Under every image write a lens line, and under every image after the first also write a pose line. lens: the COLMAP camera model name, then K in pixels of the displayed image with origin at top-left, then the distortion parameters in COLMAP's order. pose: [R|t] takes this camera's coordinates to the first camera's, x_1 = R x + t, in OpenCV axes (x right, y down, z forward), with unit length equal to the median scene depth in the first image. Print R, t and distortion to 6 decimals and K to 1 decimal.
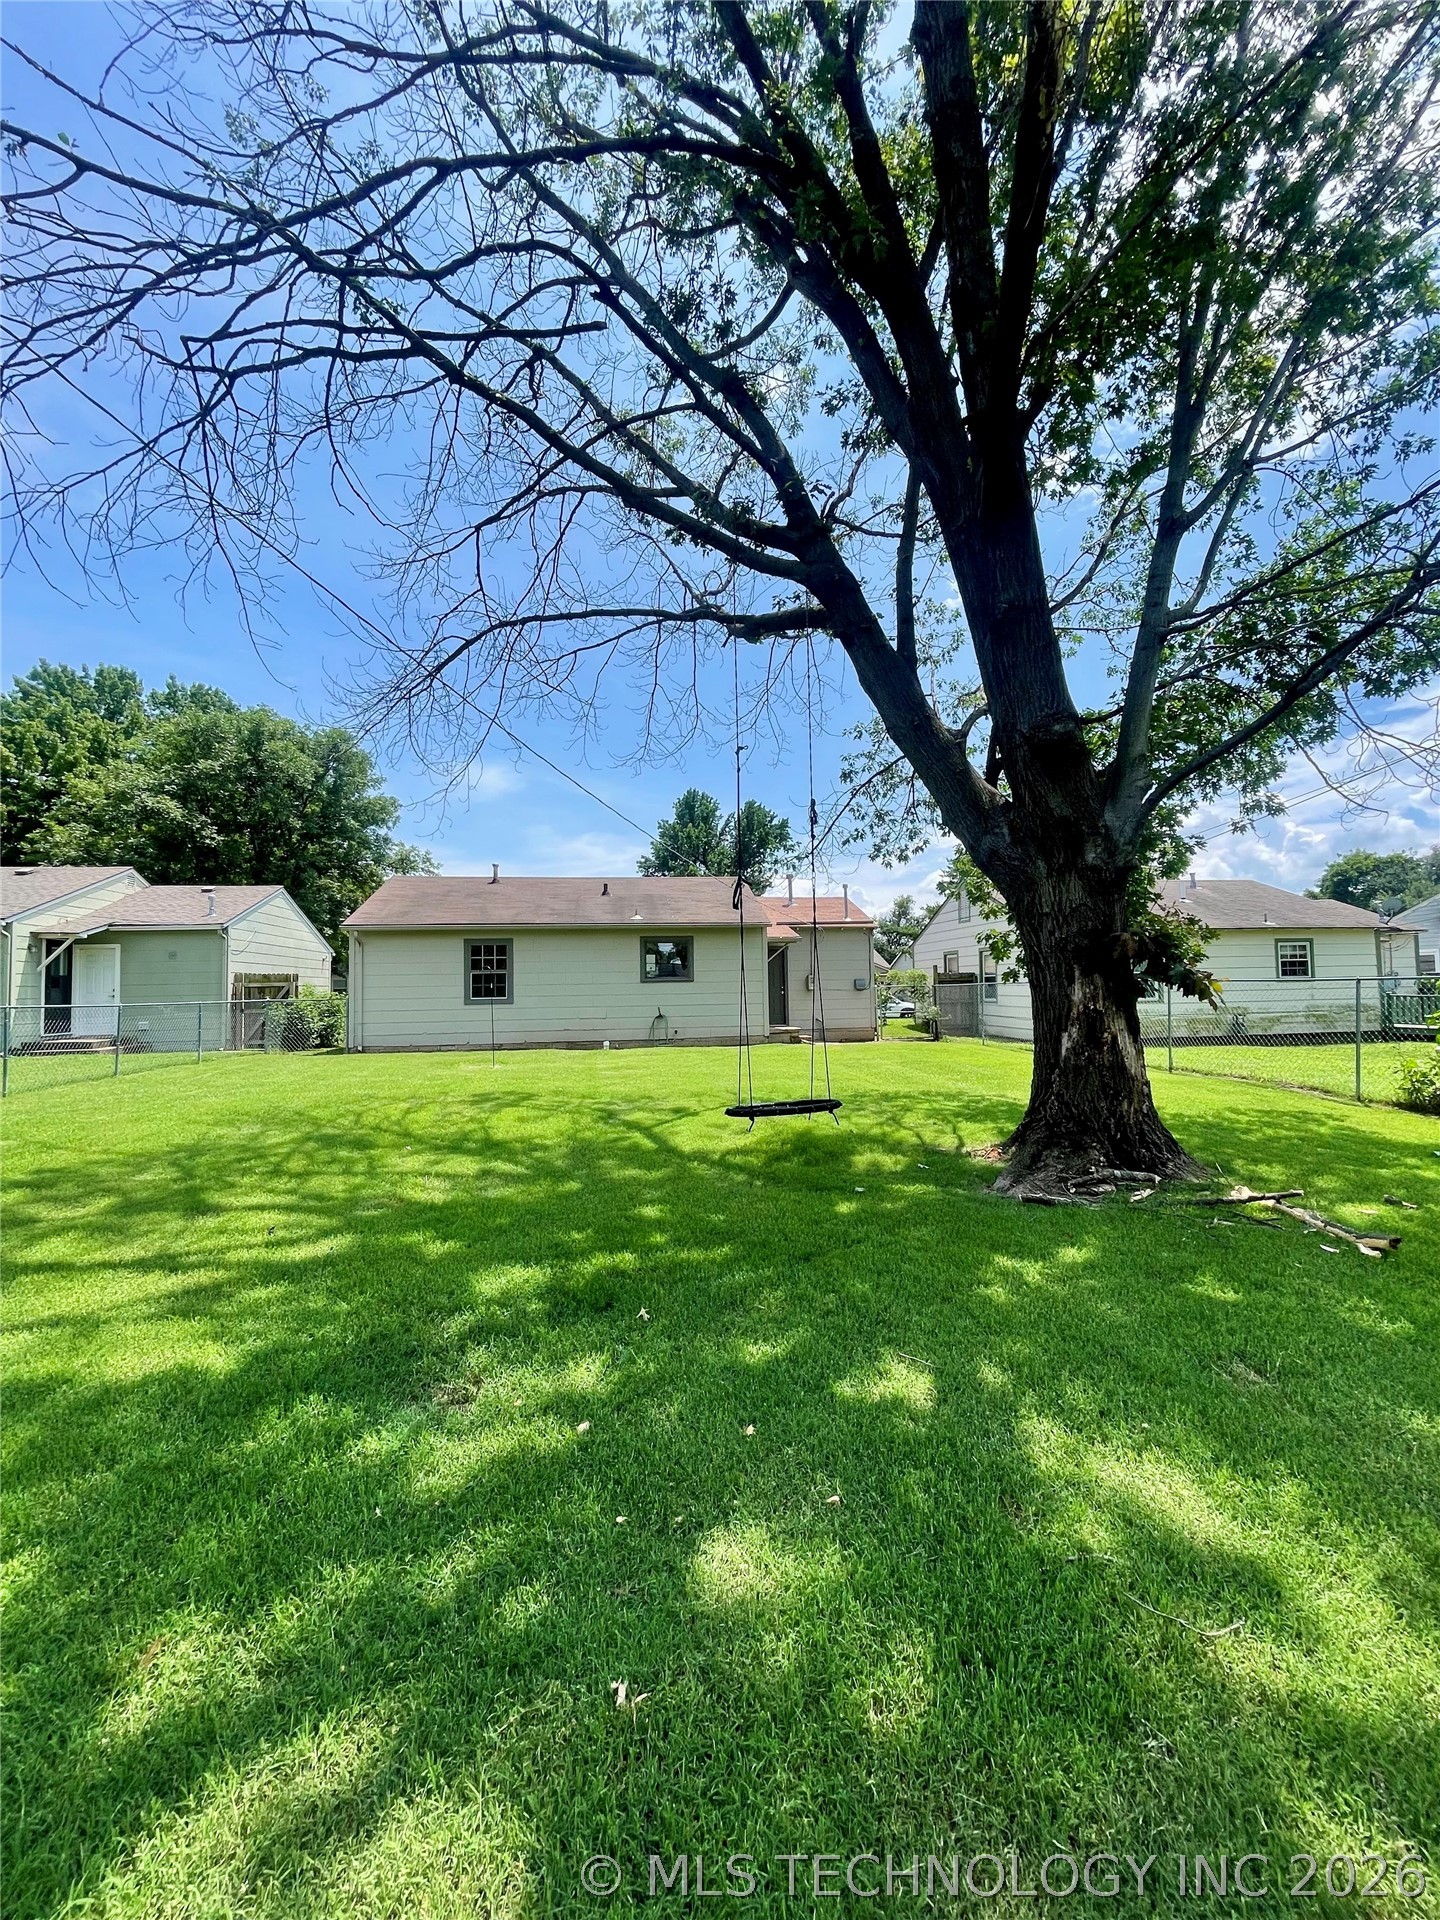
lens RADIAL K [[783.4, 0, 727.1], [0, 783.4, 949.0], [0, 0, 1]] dist [-0.001509, 0.000615]
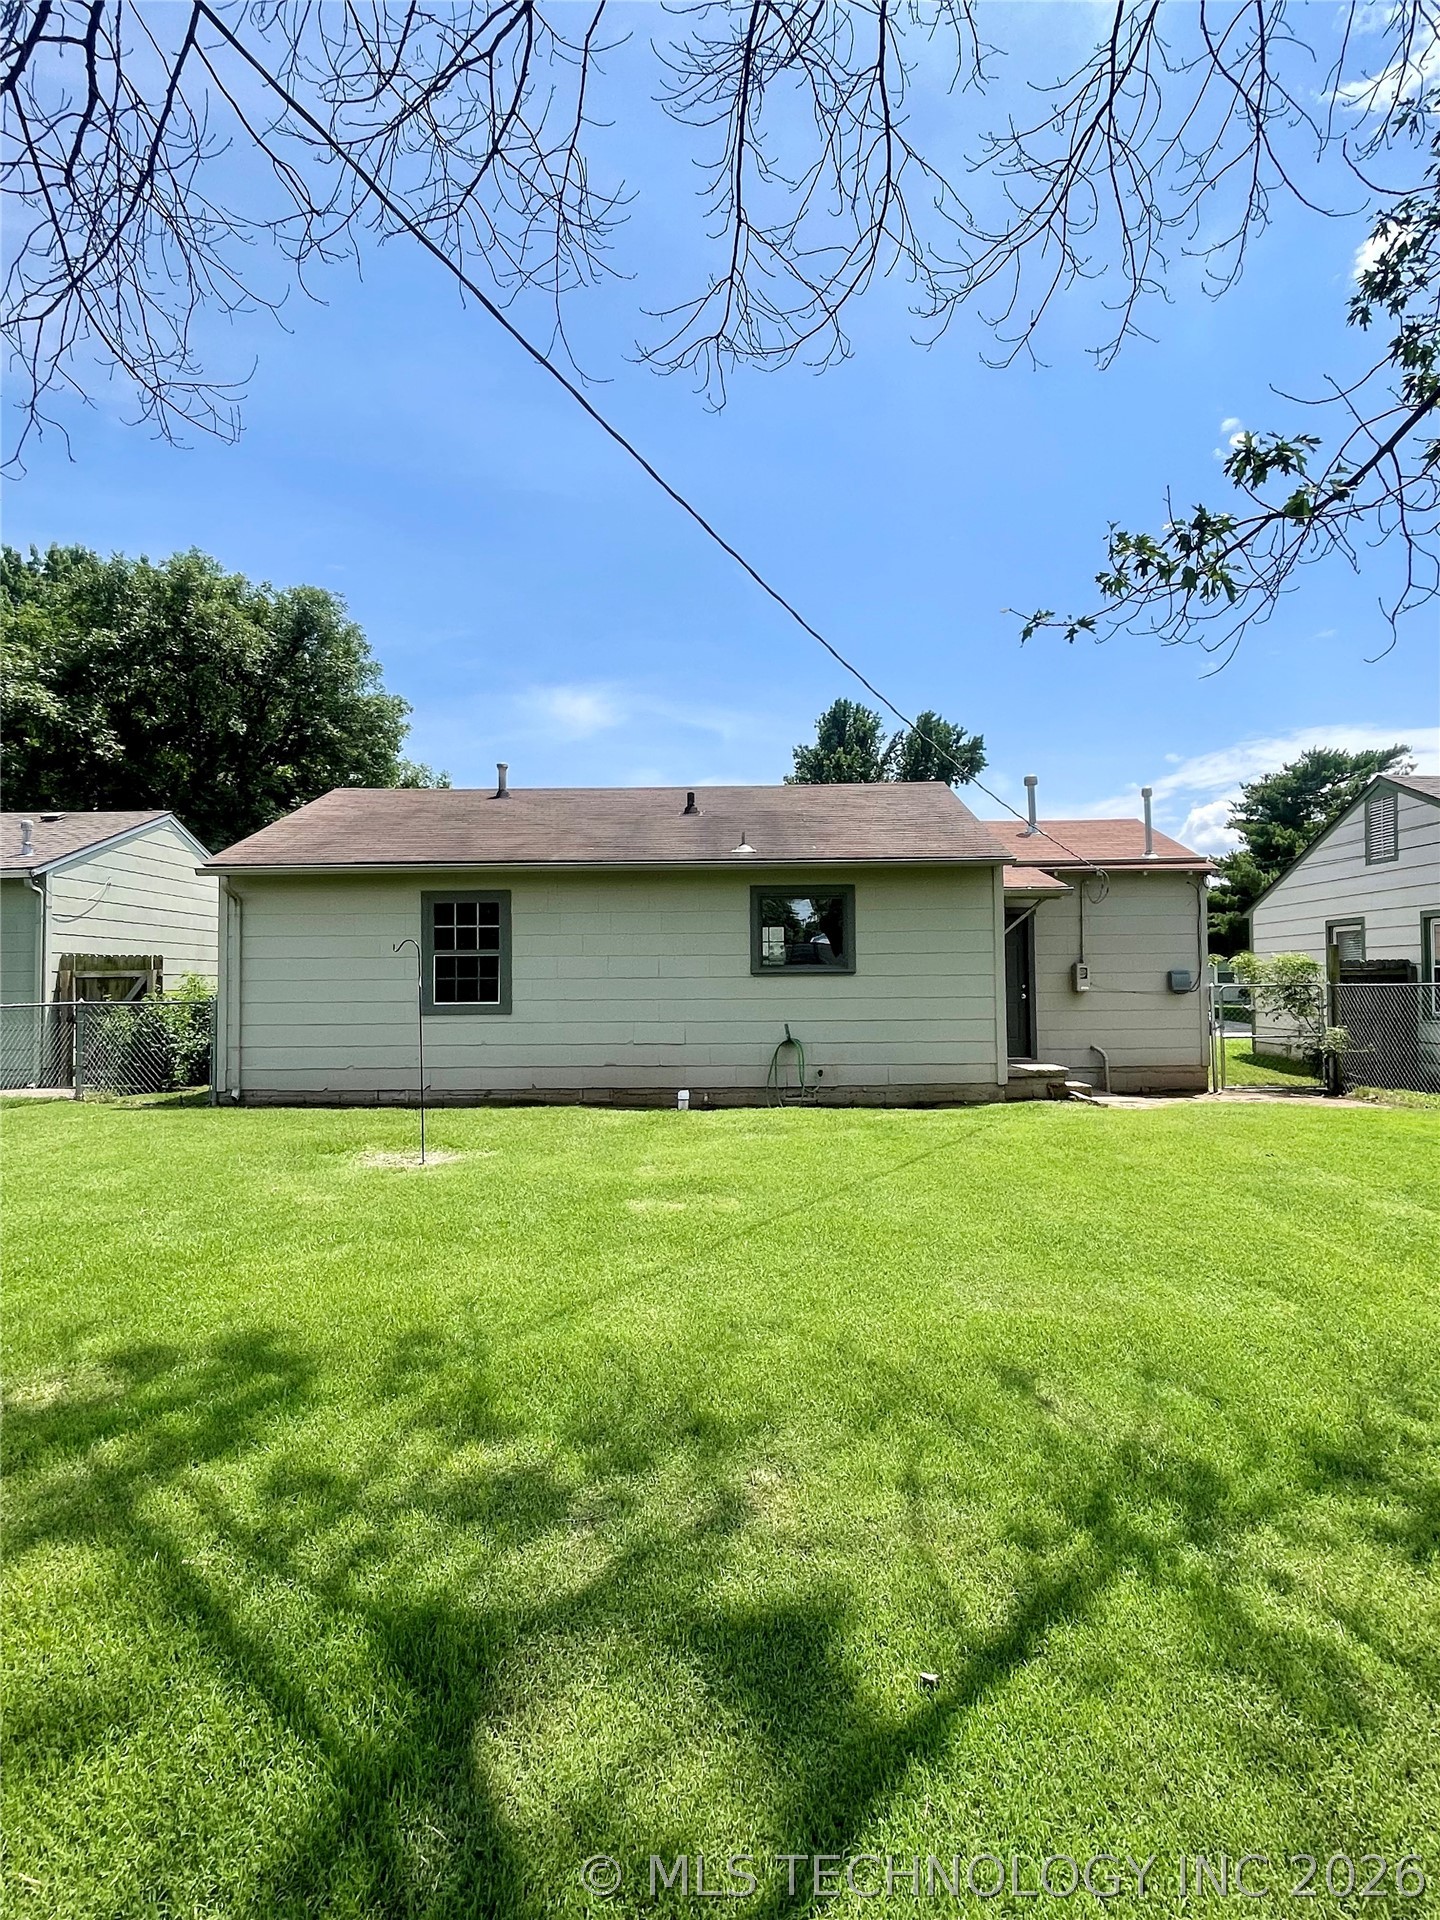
lens RADIAL K [[1017.3, 0, 732.0], [0, 1017.3, 948.0], [0, 0, 1]] dist [-0.021434, 0.011093]
pose [[0.988747, 0.003424, -0.149559, -0.021673], [-0.000591, 0.999820, 0.018984, 0.010955], [0.149597, -0.018682, 0.988570, 0.309568]]
